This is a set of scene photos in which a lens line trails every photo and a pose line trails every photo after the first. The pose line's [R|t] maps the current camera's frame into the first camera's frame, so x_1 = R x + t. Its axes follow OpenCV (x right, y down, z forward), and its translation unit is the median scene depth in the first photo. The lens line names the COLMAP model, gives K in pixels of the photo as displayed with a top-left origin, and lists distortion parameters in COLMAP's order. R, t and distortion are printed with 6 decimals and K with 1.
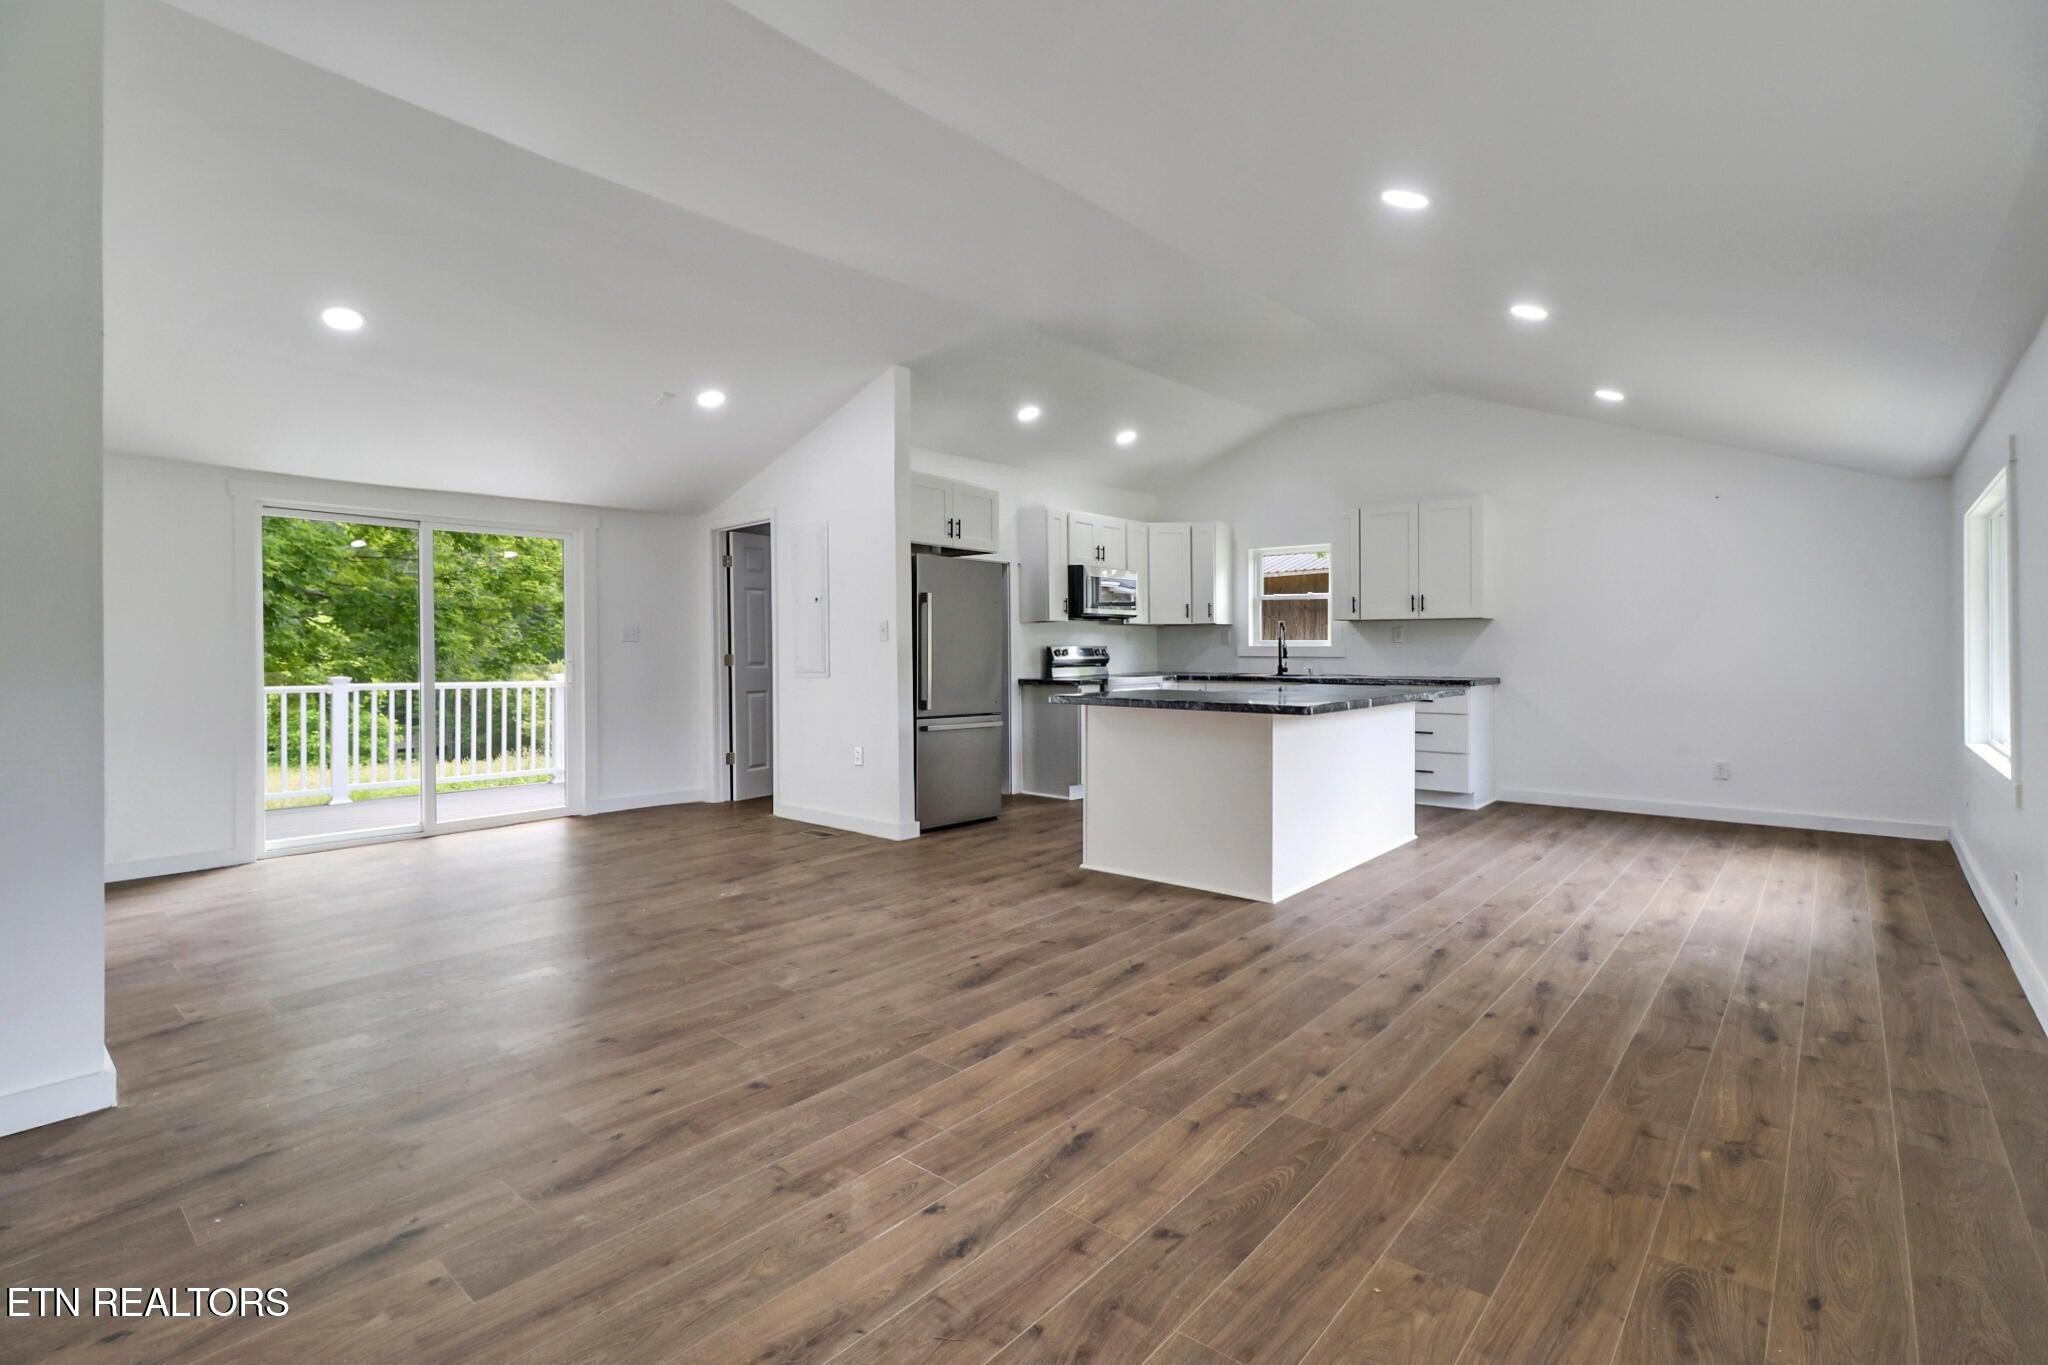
lens RADIAL K [[959.6, 0, 1034.5], [0, 959.6, 658.3], [0, 0, 1]] dist [0.001655, -0.005180]
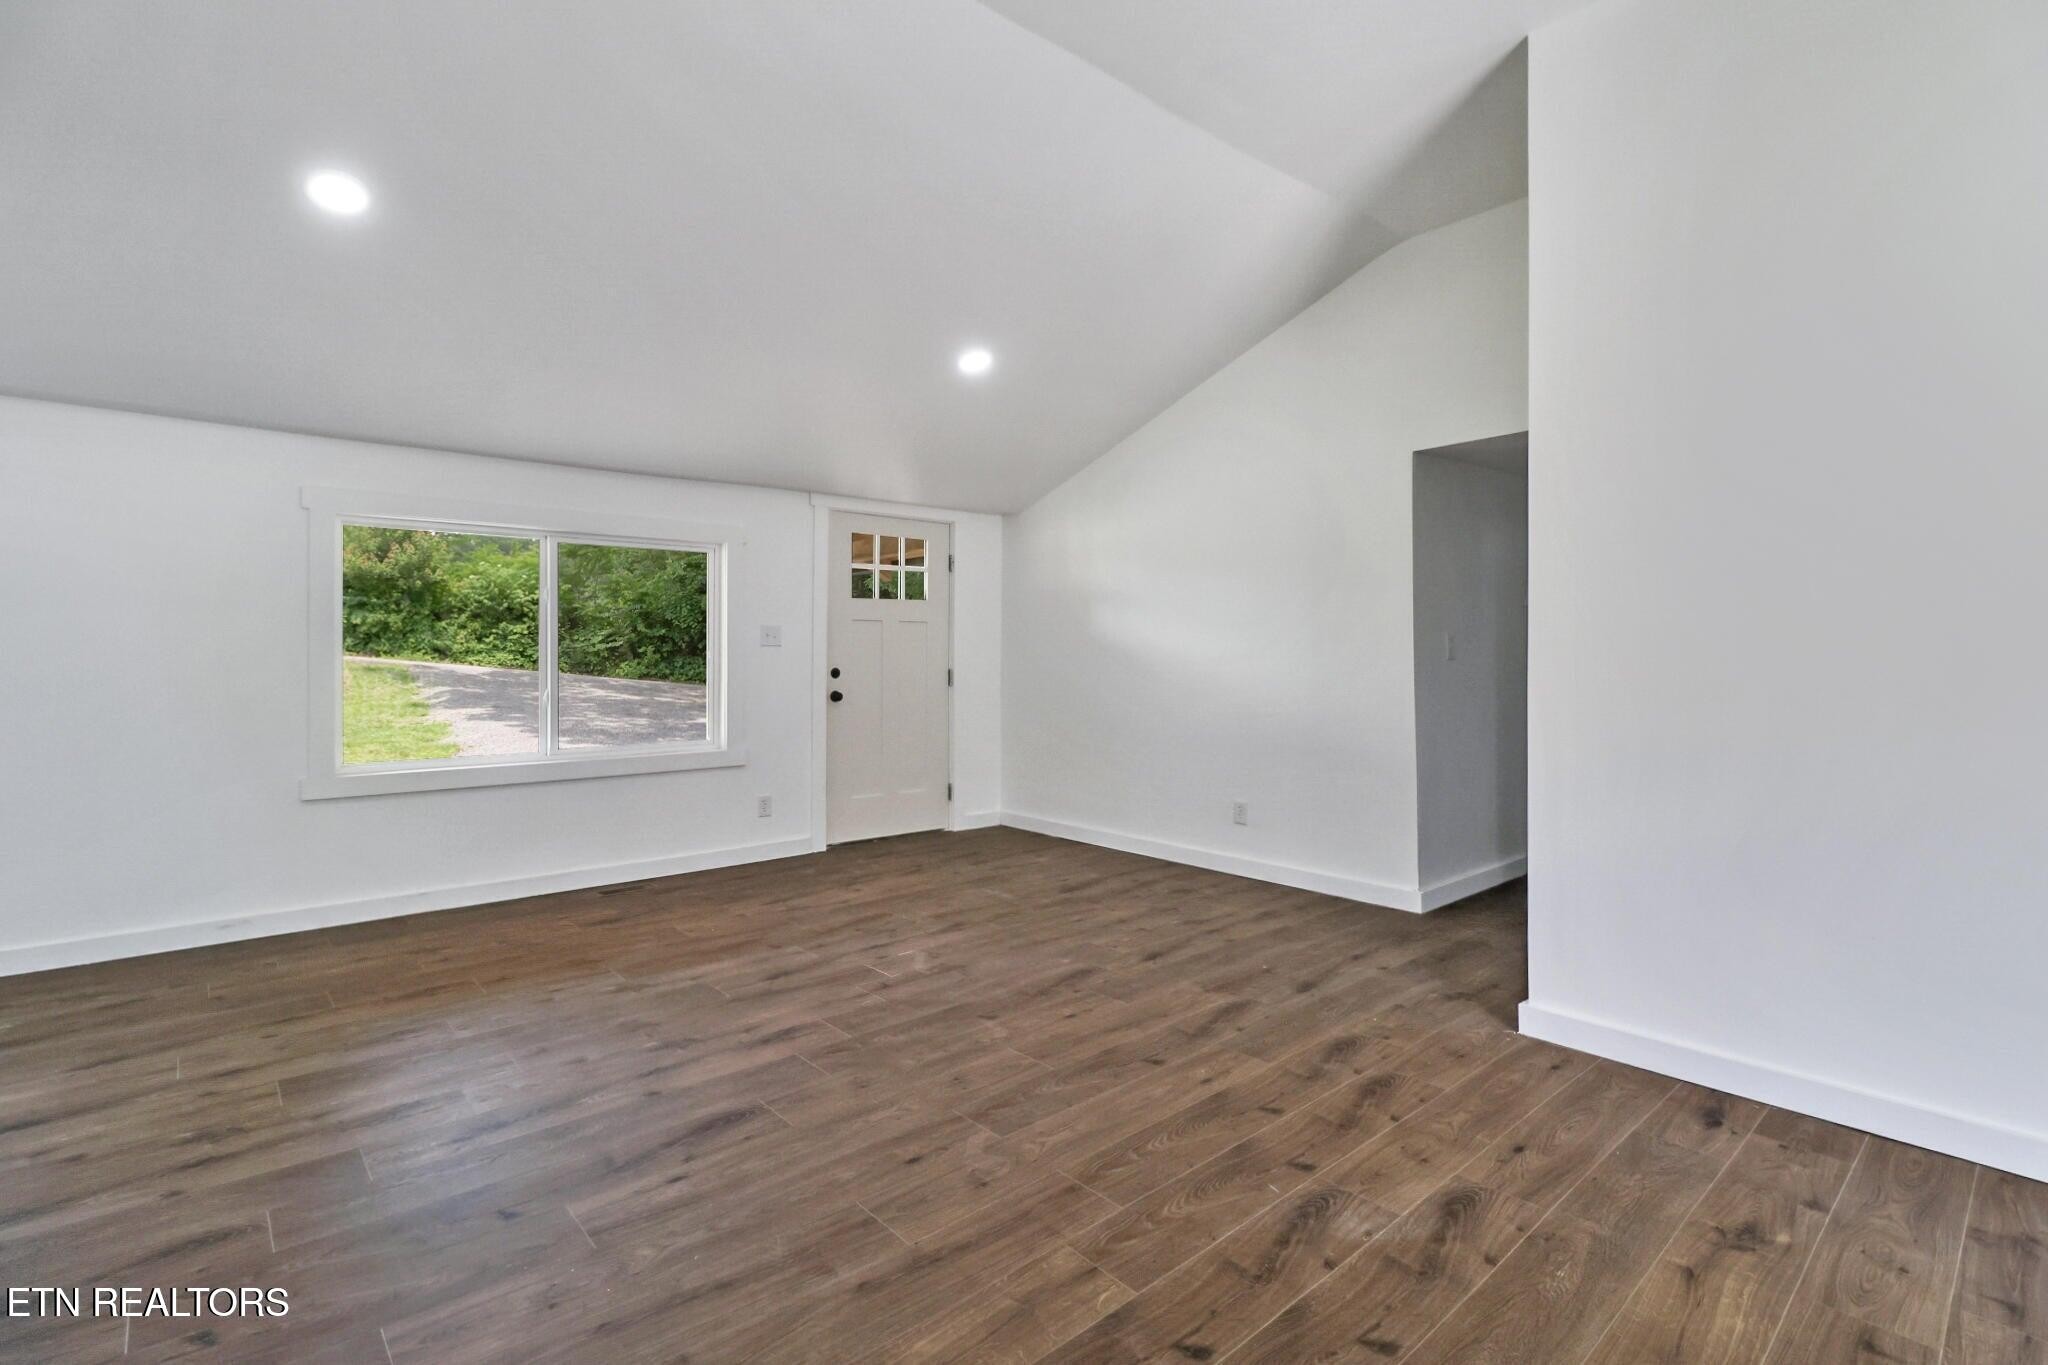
lens RADIAL K [[959.6, 0, 1014.3], [0, 959.6, 668.5], [0, 0, 1]] dist [0.001655, -0.005180]
pose [[-0.988405, 0.002156, 0.151822, -0.436080], [0.005323, 0.999777, 0.020457, -0.017625], [-0.151744, 0.021028, -0.988196, 1.885939]]
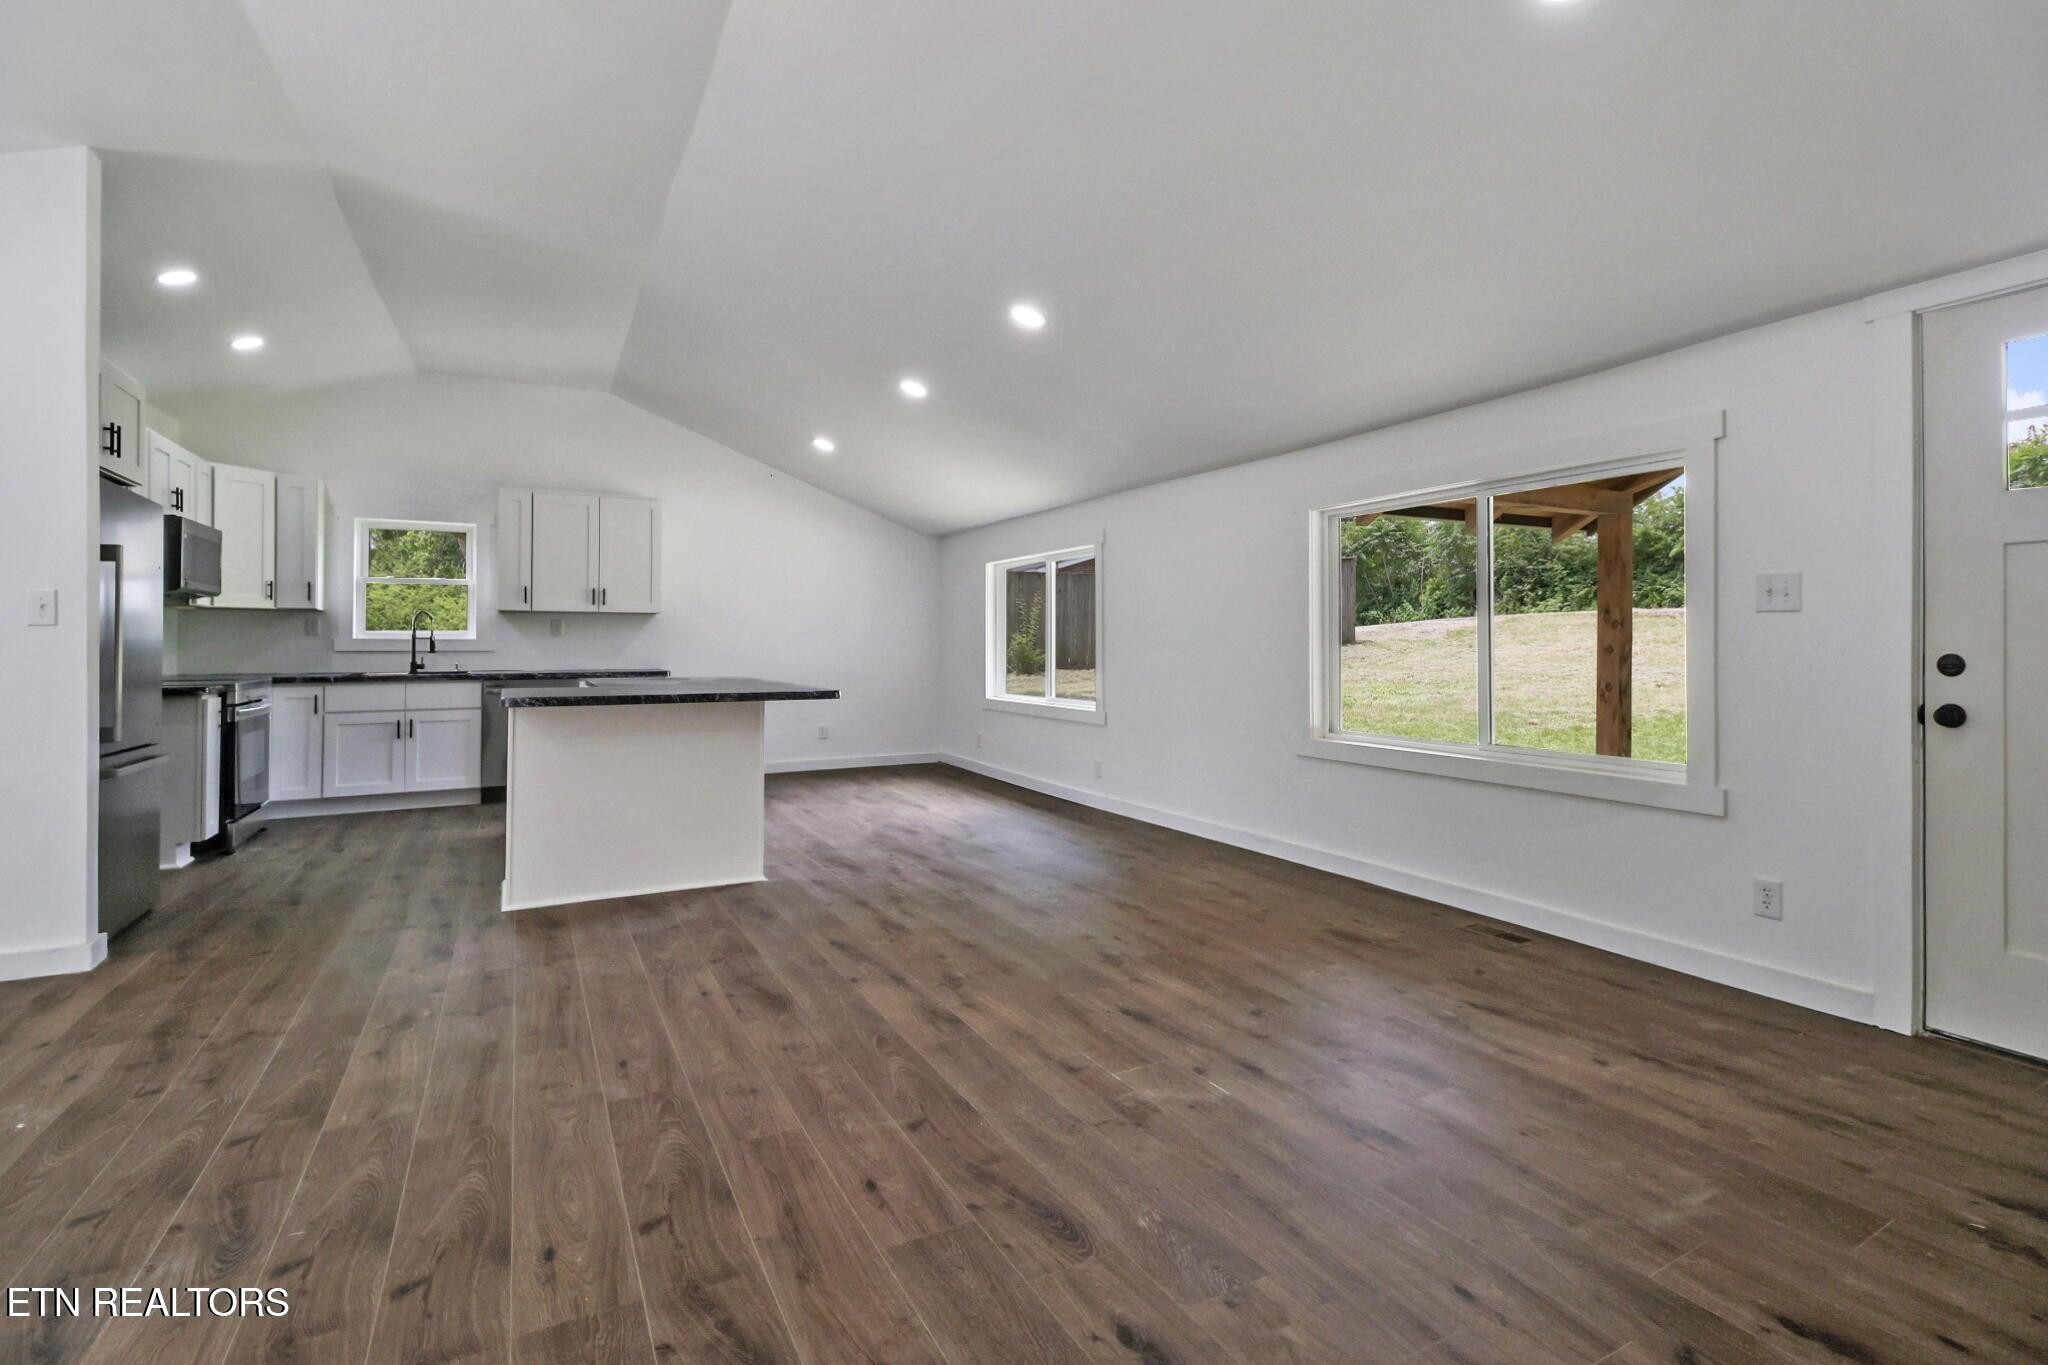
lens RADIAL K [[959.6, 0, 1051.8], [0, 959.6, 657.2], [0, 0, 1]] dist [0.001655, -0.005180]
pose [[0.353590, -0.010987, 0.935336, -0.919056], [0.010233, 0.999917, 0.007877, 0.007581], [-0.935345, 0.006786, 0.353673, 0.489803]]
